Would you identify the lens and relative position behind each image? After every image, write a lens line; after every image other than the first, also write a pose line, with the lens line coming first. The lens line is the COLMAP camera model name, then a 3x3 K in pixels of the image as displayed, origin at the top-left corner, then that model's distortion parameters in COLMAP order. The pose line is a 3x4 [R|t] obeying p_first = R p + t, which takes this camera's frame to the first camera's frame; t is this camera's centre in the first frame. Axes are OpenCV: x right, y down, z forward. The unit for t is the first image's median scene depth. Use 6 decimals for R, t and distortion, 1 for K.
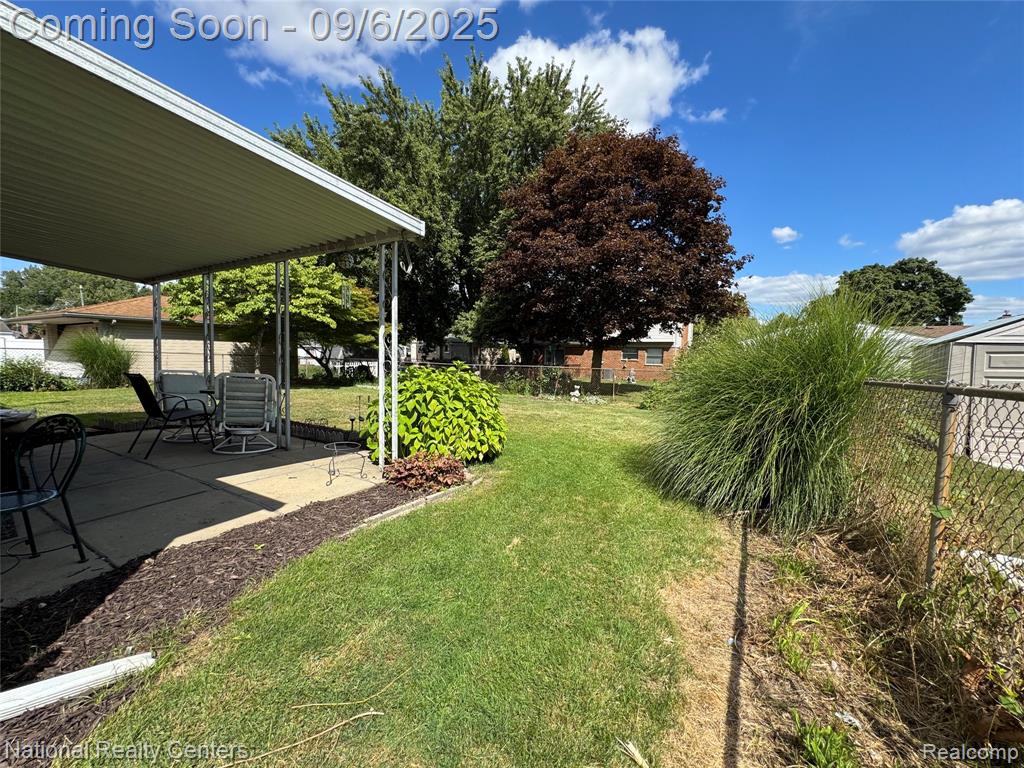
lens RADIAL K [[407.0, 0, 508.5], [0, 407.0, 380.7], [0, 0, 1]] dist [-0.000755, -0.000216]
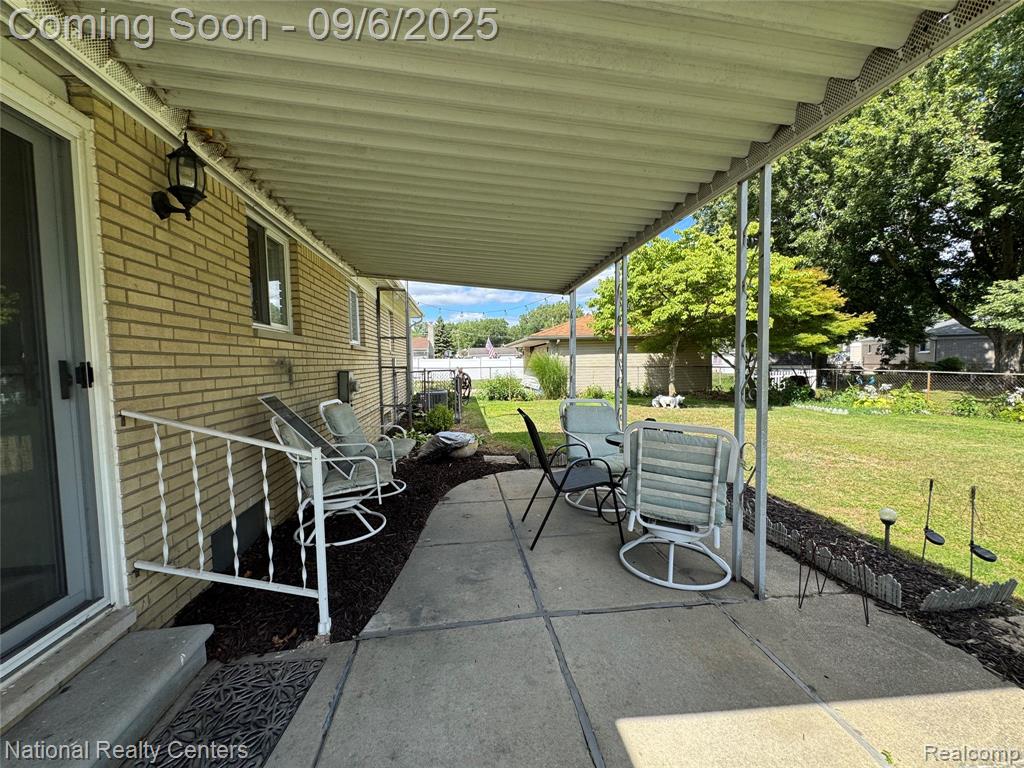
lens RADIAL K [[407.0, 0, 517.1], [0, 407.0, 383.2], [0, 0, 1]] dist [-0.000755, -0.000216]
pose [[0.620654, 0.006882, -0.784054, -0.149802], [-0.014504, 0.999891, -0.002704, -0.023969], [0.783950, 0.013050, 0.620687, 0.213465]]
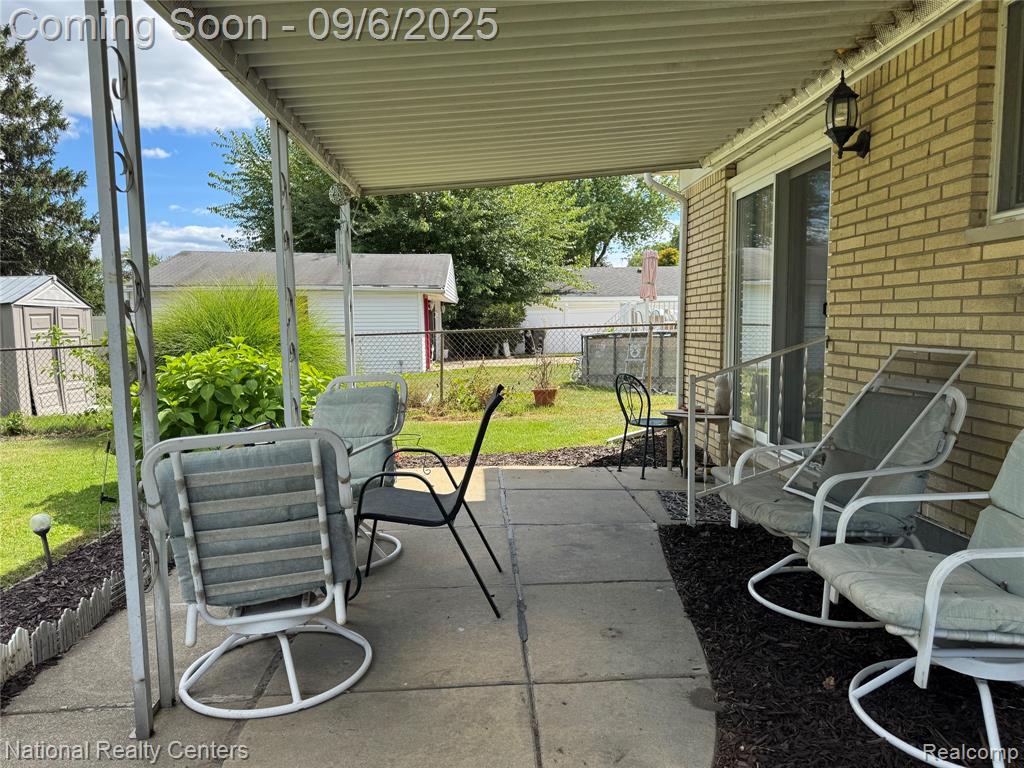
lens RADIAL K [[712.6, 0, 511.7], [0, 712.6, 386.2], [0, 0, 1]] dist [-0.006936, -0.002082]
pose [[-0.540575, -0.096718, 0.835718, -0.550812], [0.044630, 0.988674, 0.143288, -0.043859], [-0.840111, 0.114756, -0.530136, 0.496699]]
